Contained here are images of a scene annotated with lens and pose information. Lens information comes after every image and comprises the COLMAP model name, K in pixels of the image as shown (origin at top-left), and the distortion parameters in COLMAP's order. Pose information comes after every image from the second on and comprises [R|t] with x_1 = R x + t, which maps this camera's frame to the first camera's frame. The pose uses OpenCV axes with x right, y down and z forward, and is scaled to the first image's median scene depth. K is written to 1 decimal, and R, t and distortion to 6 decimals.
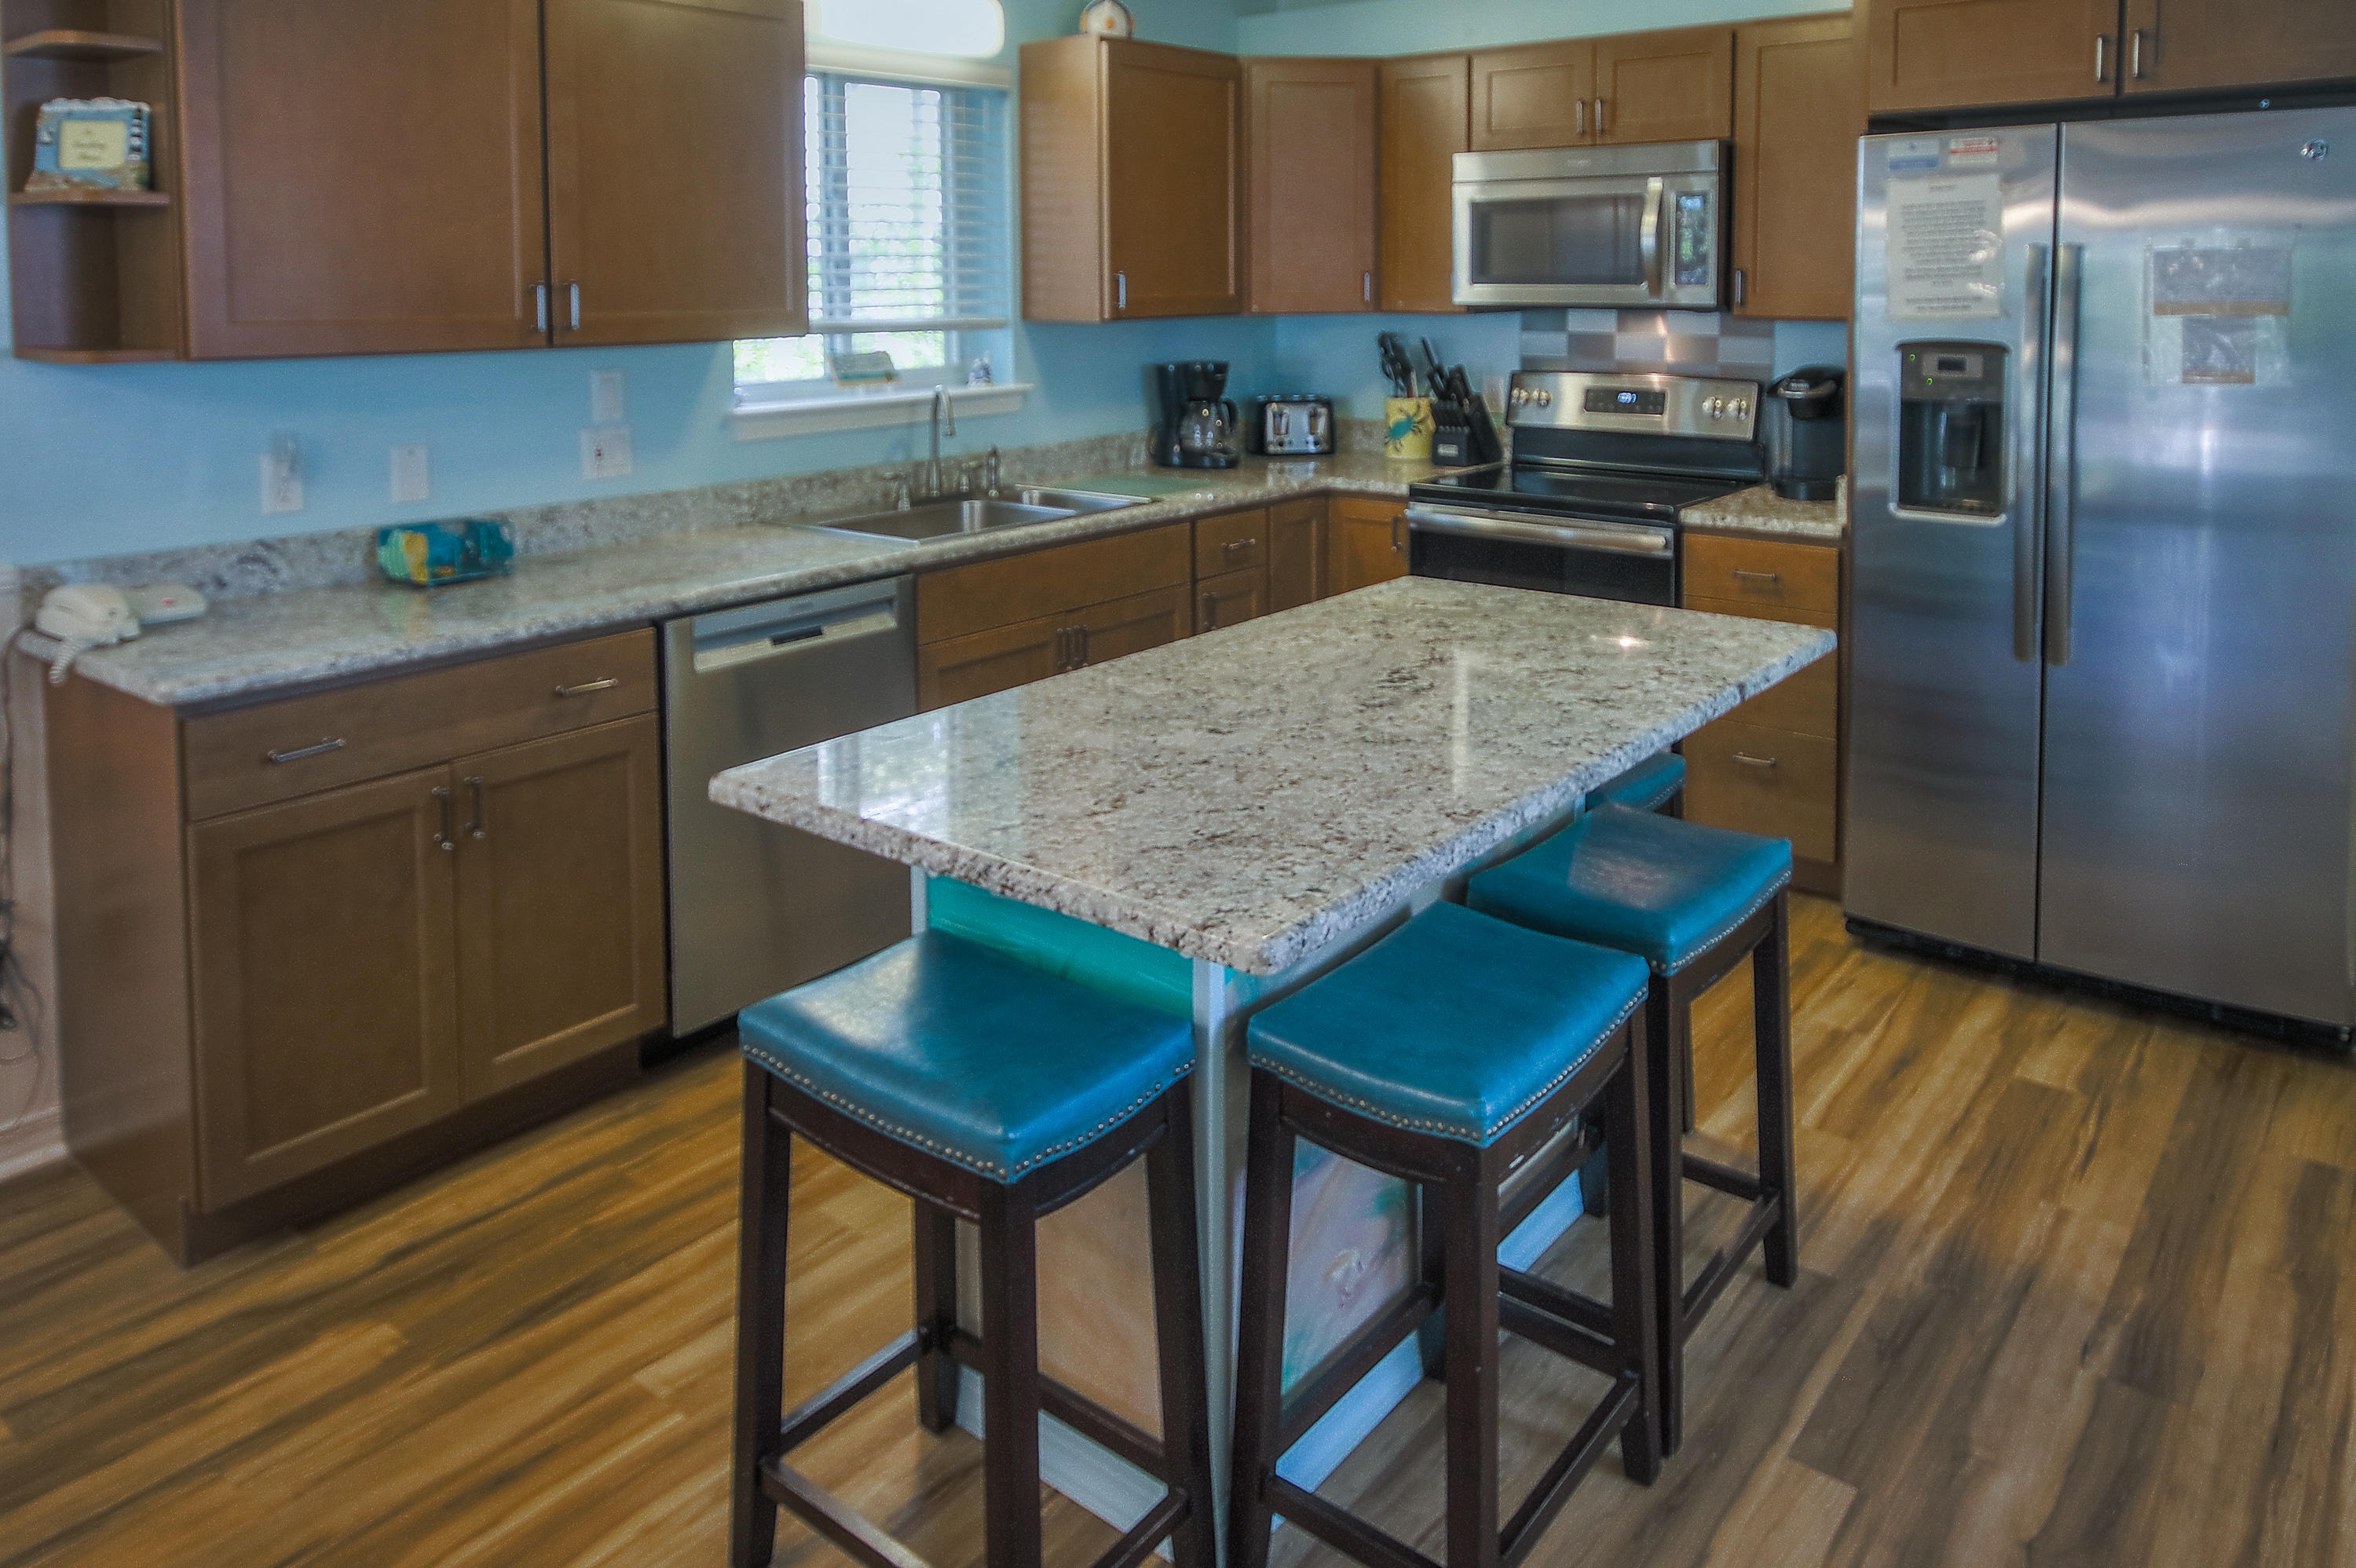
lens RADIAL K [[1548.8, 0, 1178.0], [0, 1548.8, 784.0], [0, 0, 1]] dist [0.004964, 0.003935]
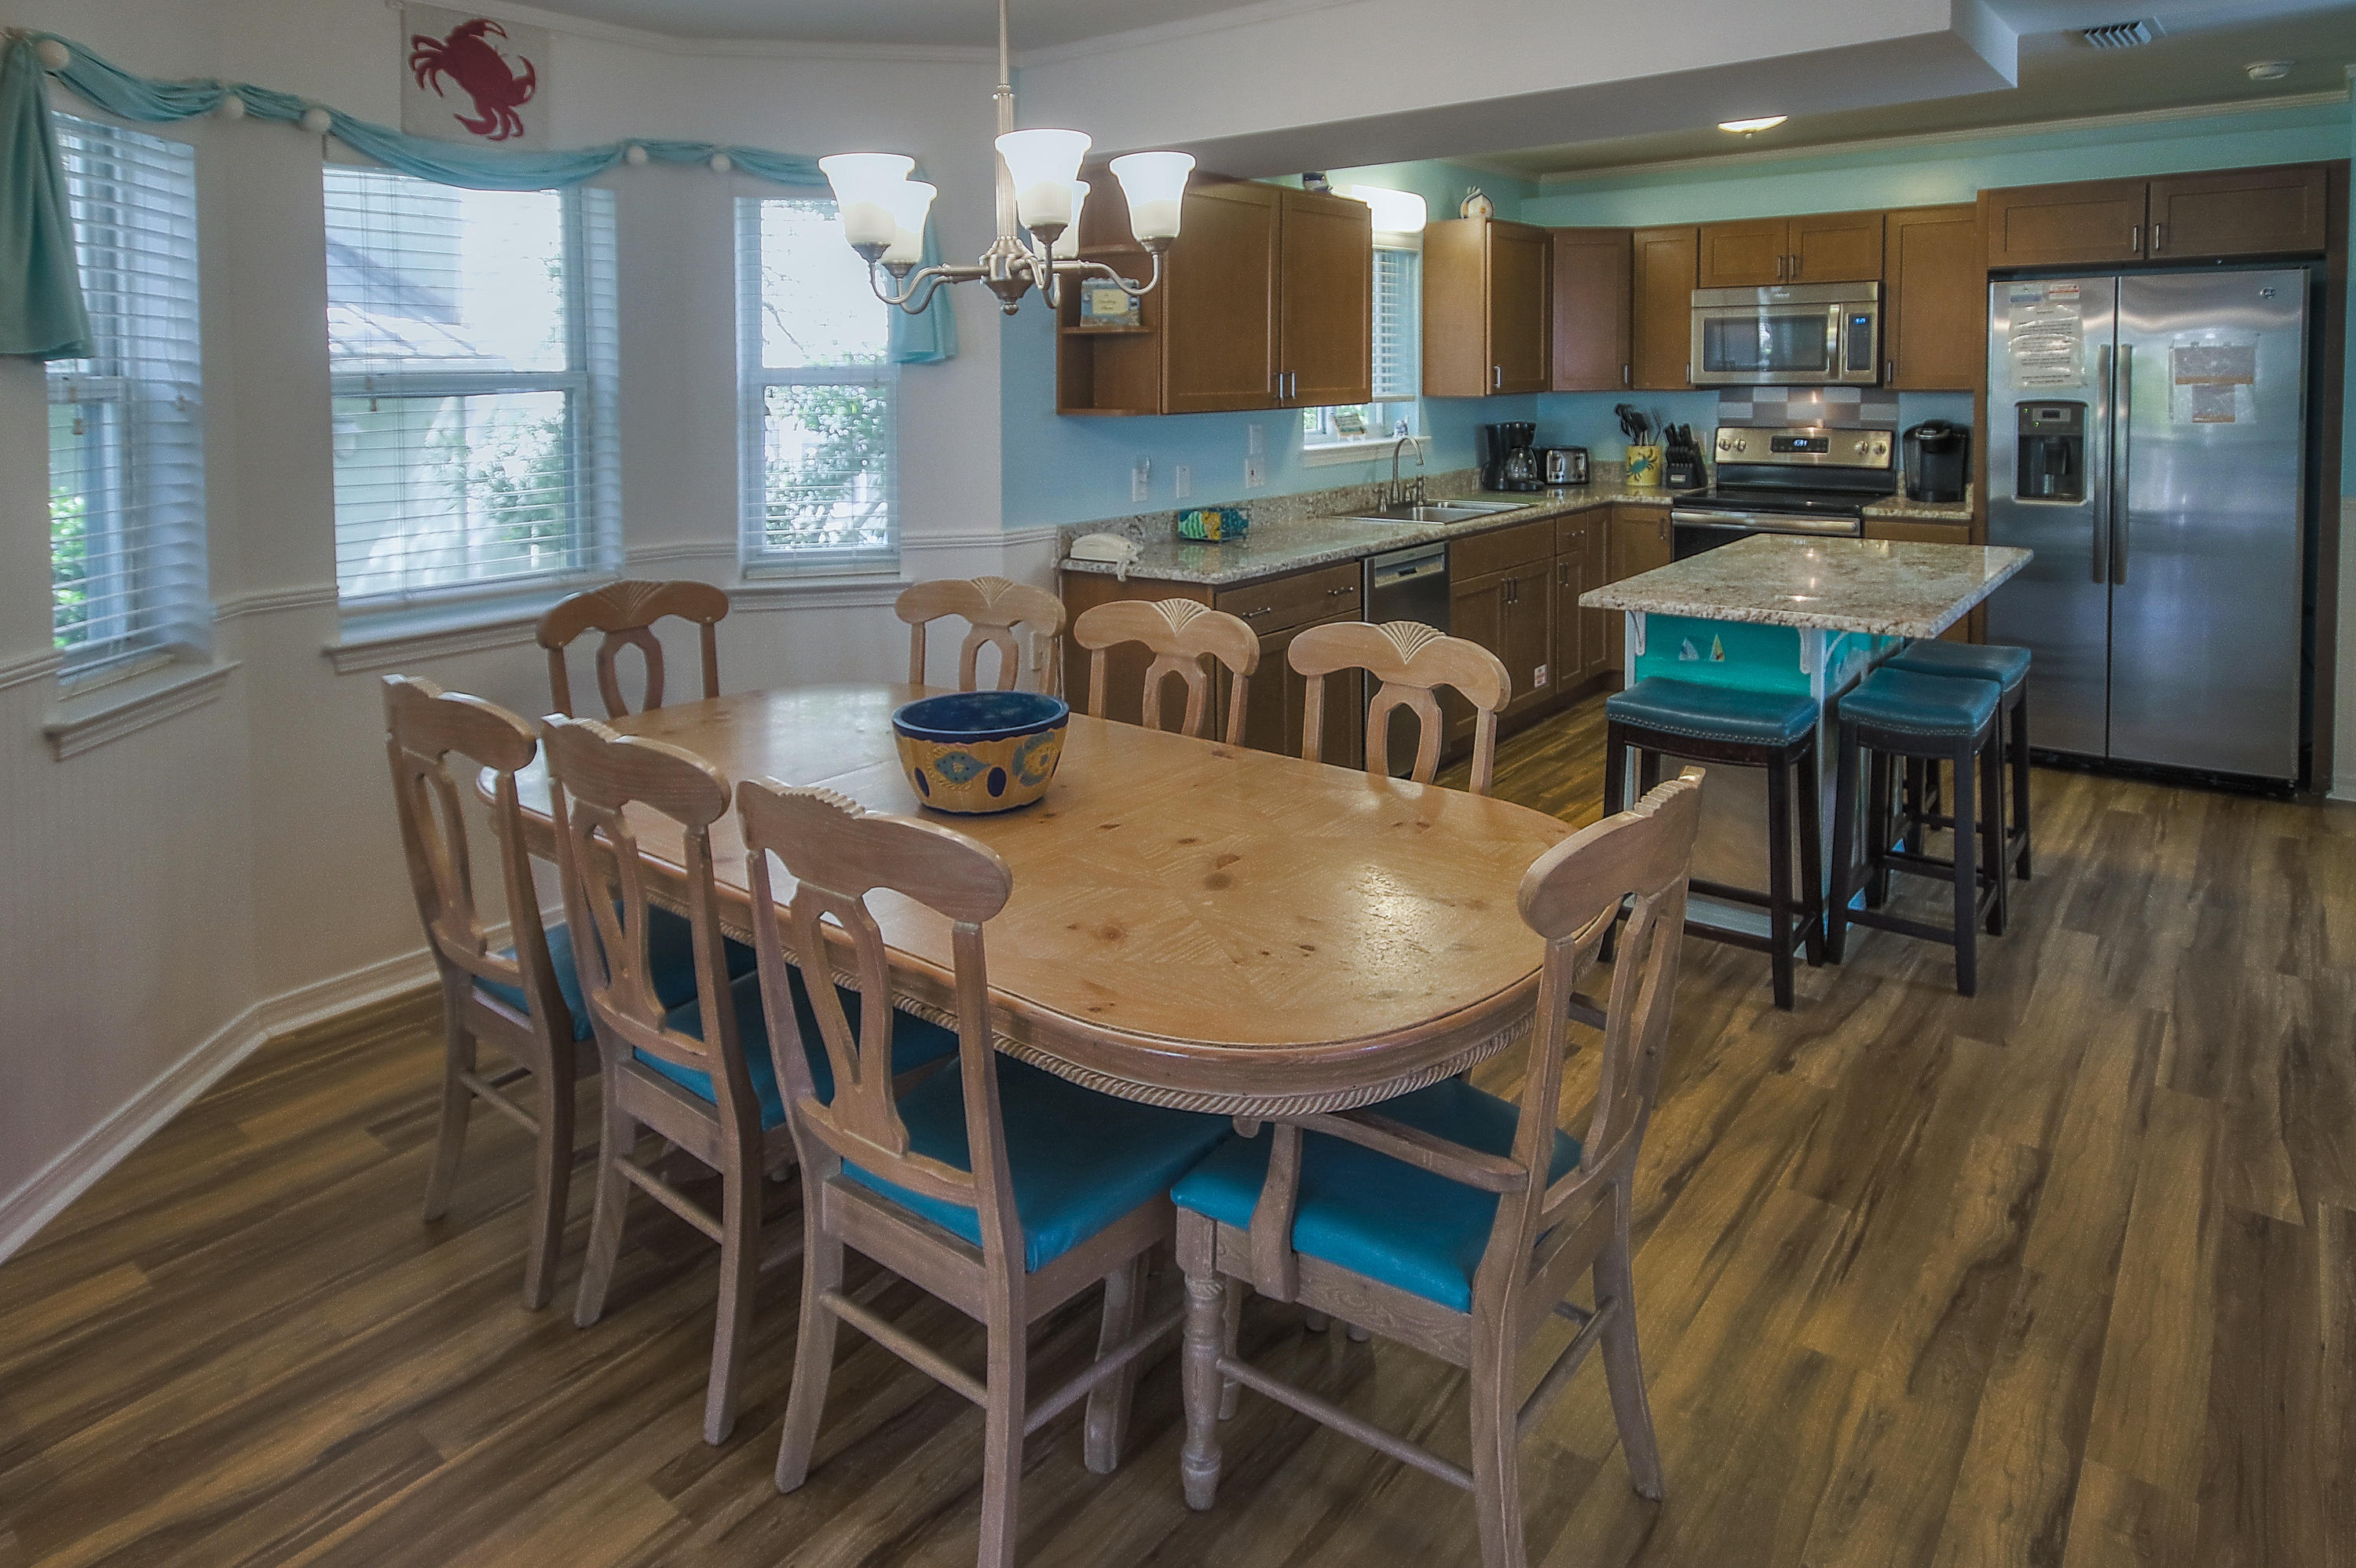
lens RADIAL K [[1333.9, 0, 1169.1], [0, 1333.9, 794.3], [0, 0, 1]] dist [0.001929, 0.000863]
pose [[0.999968, -0.007750, 0.001820, -0.393778], [0.007770, 0.999905, -0.011342, 0.130465], [-0.001732, 0.011355, 0.999934, -0.387003]]
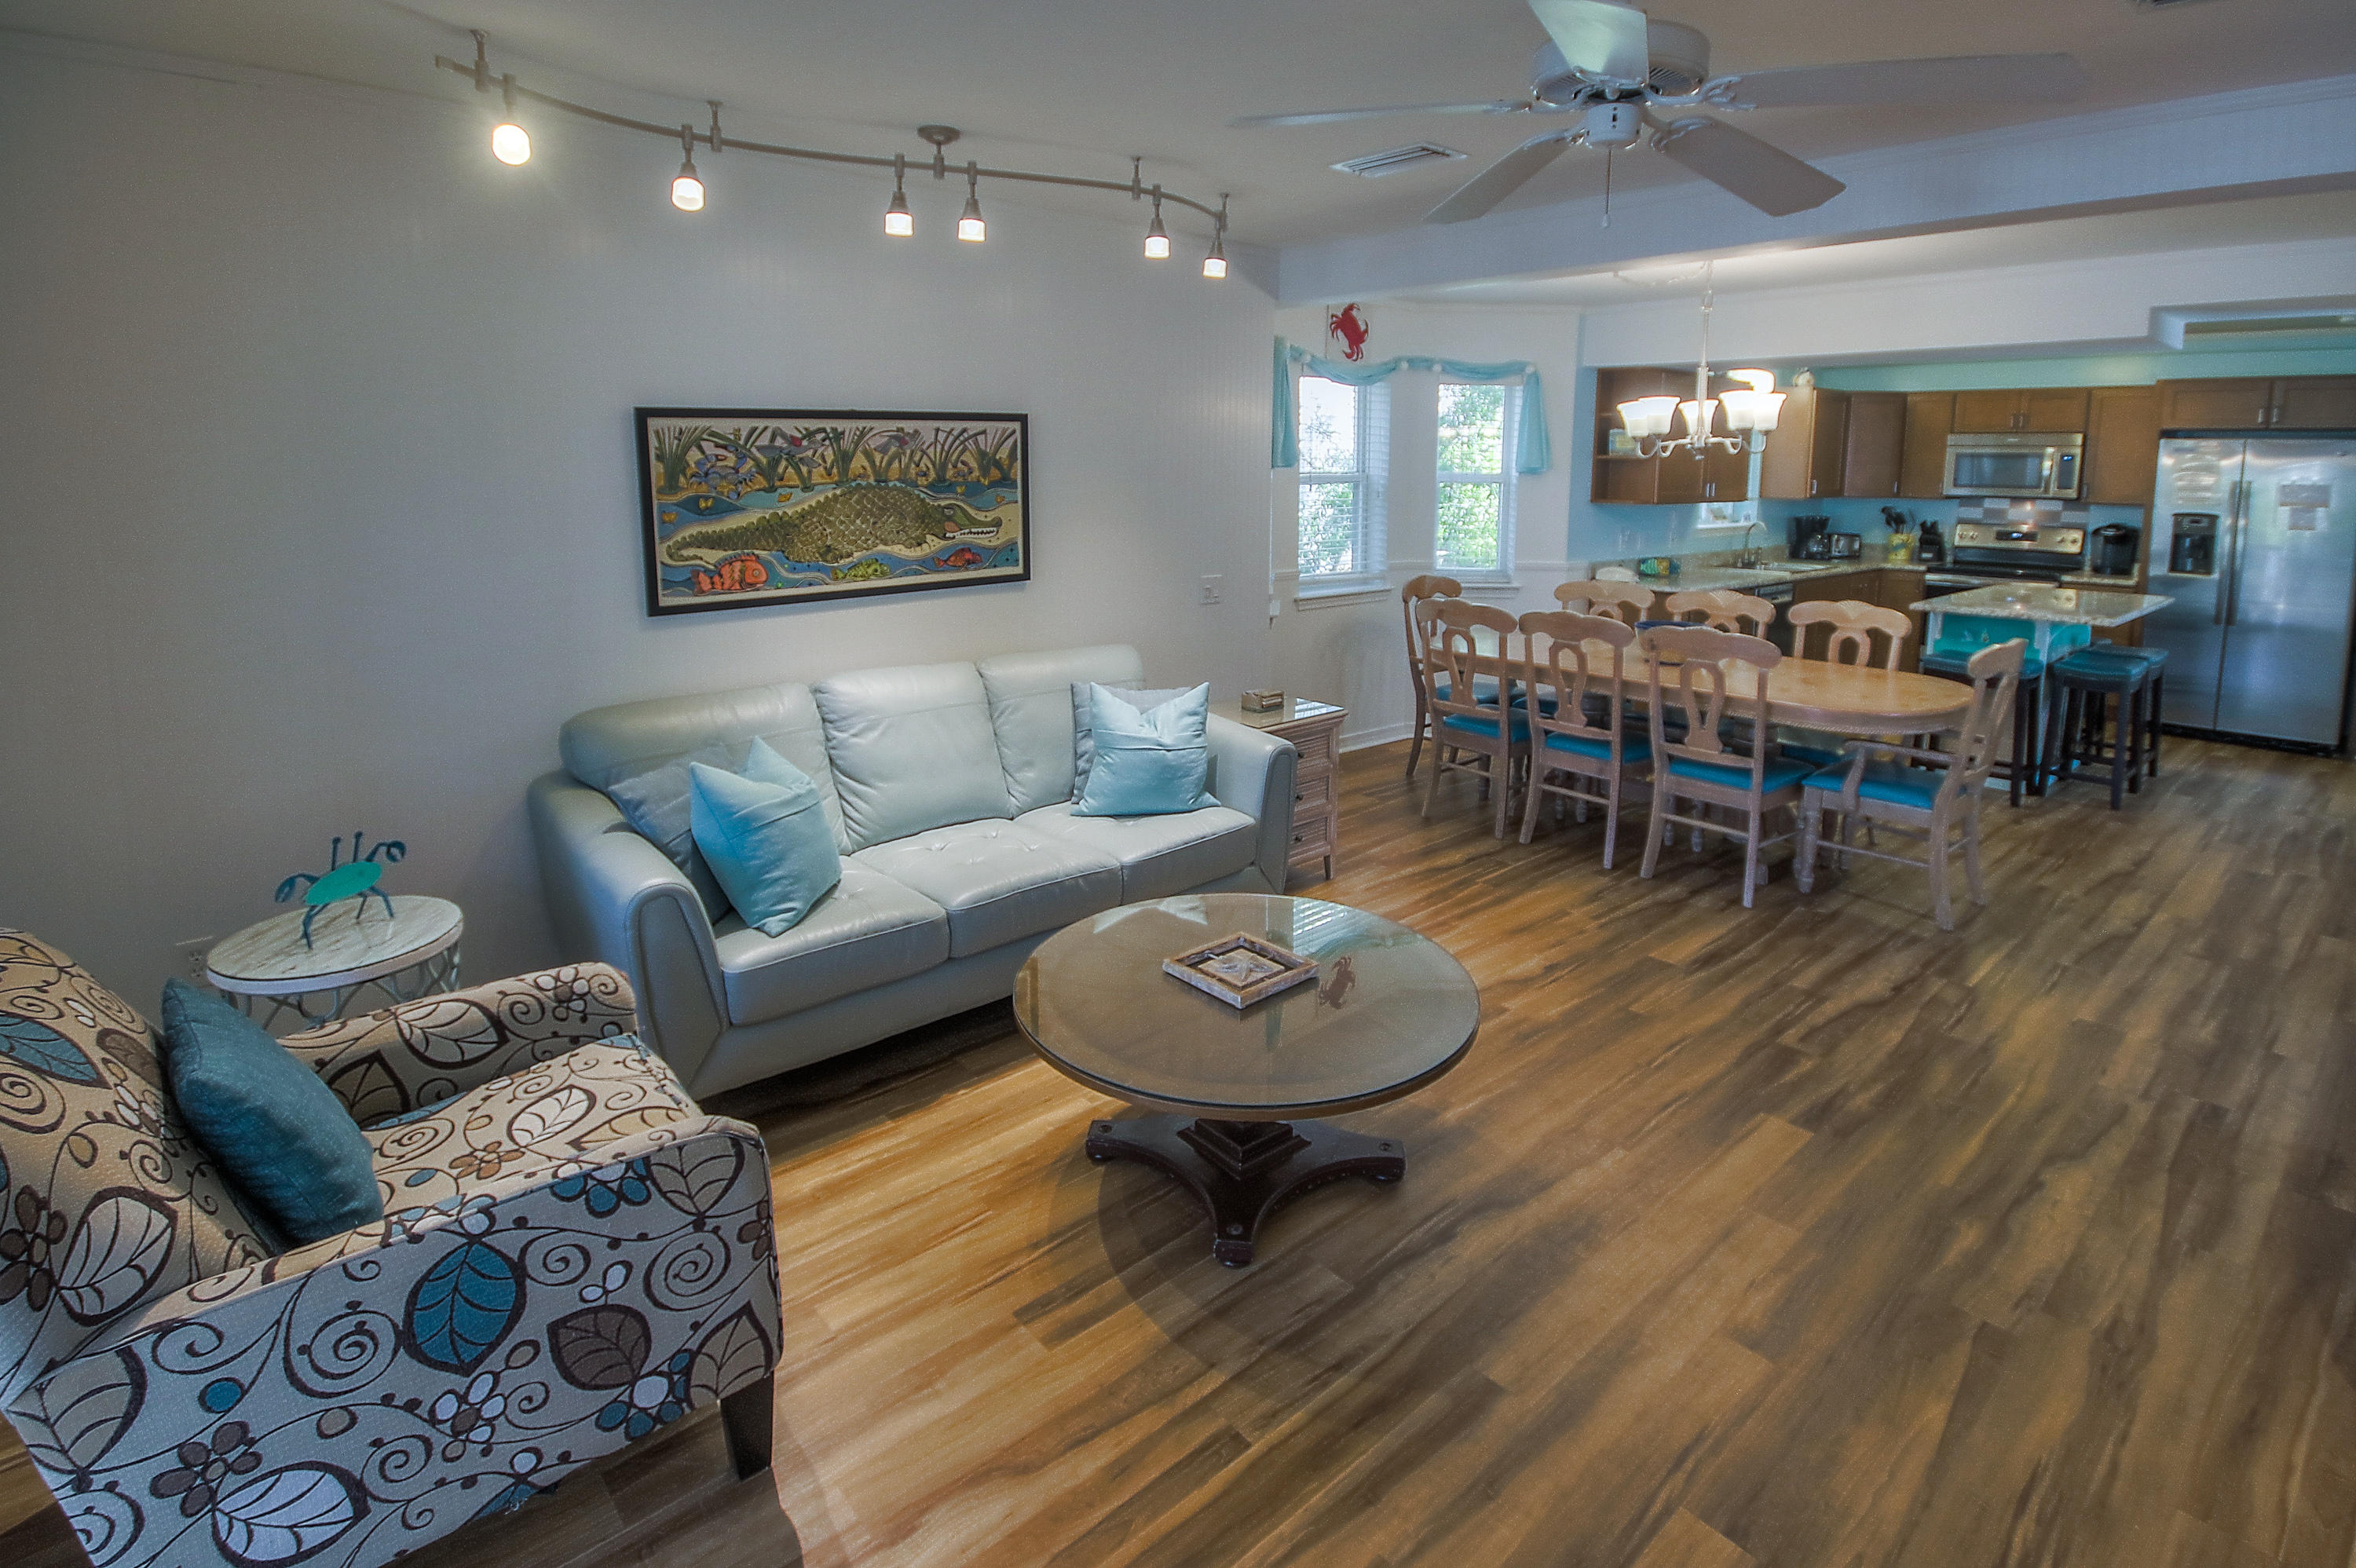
lens RADIAL K [[1114.3, 0, 1171.6], [0, 1114.3, 831.1], [0, 0, 1]] dist [0.002200, -0.008372]
pose [[0.985198, 0.067953, -0.157377, -0.780202], [-0.068214, 0.997664, 0.003745, 0.326817], [0.157264, 0.007046, 0.987531, -1.016985]]
